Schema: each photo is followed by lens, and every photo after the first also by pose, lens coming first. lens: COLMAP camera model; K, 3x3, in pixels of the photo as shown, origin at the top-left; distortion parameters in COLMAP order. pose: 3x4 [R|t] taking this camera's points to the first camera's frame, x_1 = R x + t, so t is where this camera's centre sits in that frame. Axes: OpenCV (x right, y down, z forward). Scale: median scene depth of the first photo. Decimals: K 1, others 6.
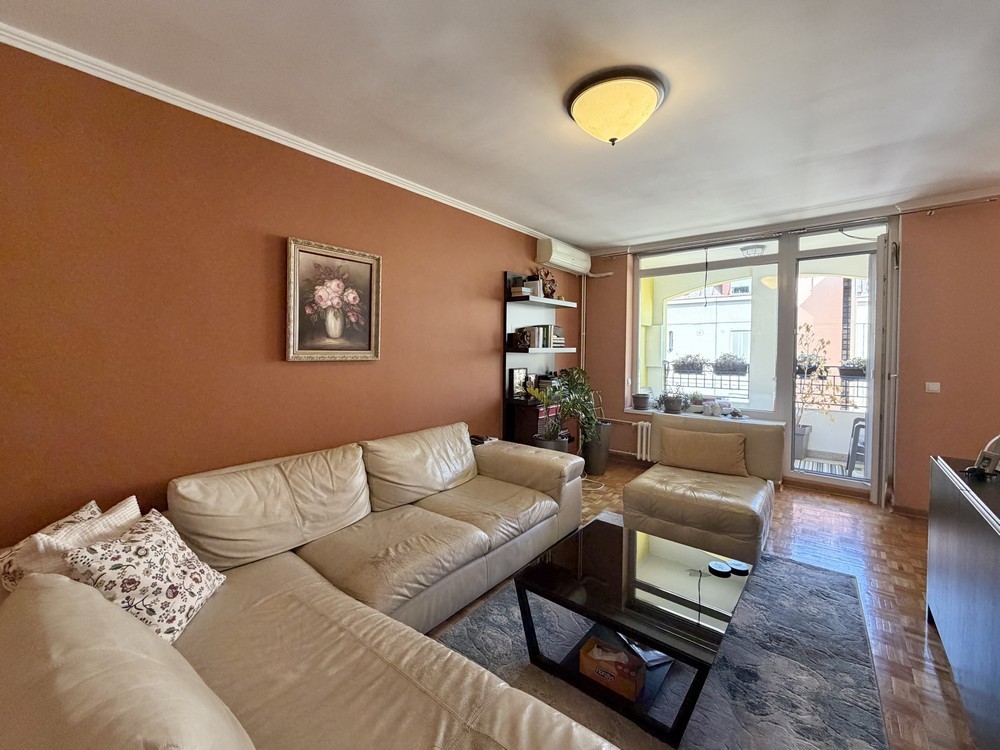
lens RADIAL K [[398.6, 0, 508.8], [0, 398.6, 354.8], [0, 0, 1]] dist [0.002900, 0.000063]
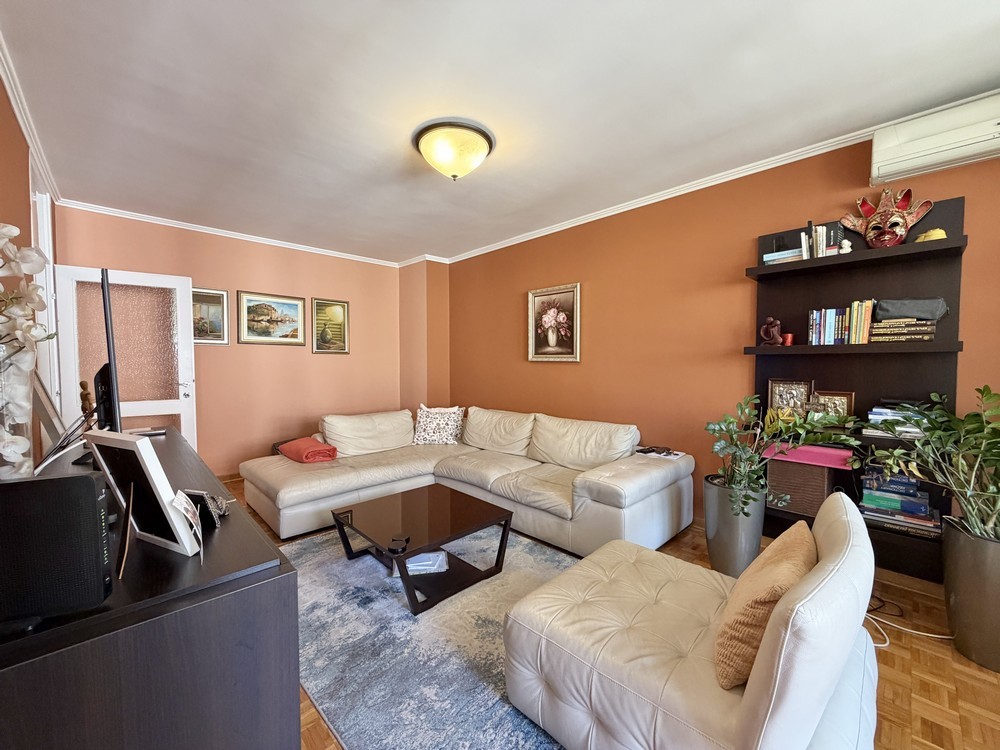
lens RADIAL K [[398.6, 0, 500.4], [0, 398.6, 376.5], [0, 0, 1]] dist [0.002900, 0.000063]
pose [[-0.110007, 0.028301, -0.993528, 1.132648], [-0.019850, 0.999333, 0.030664, 0.030371], [0.993733, 0.023095, -0.109372, 0.985346]]
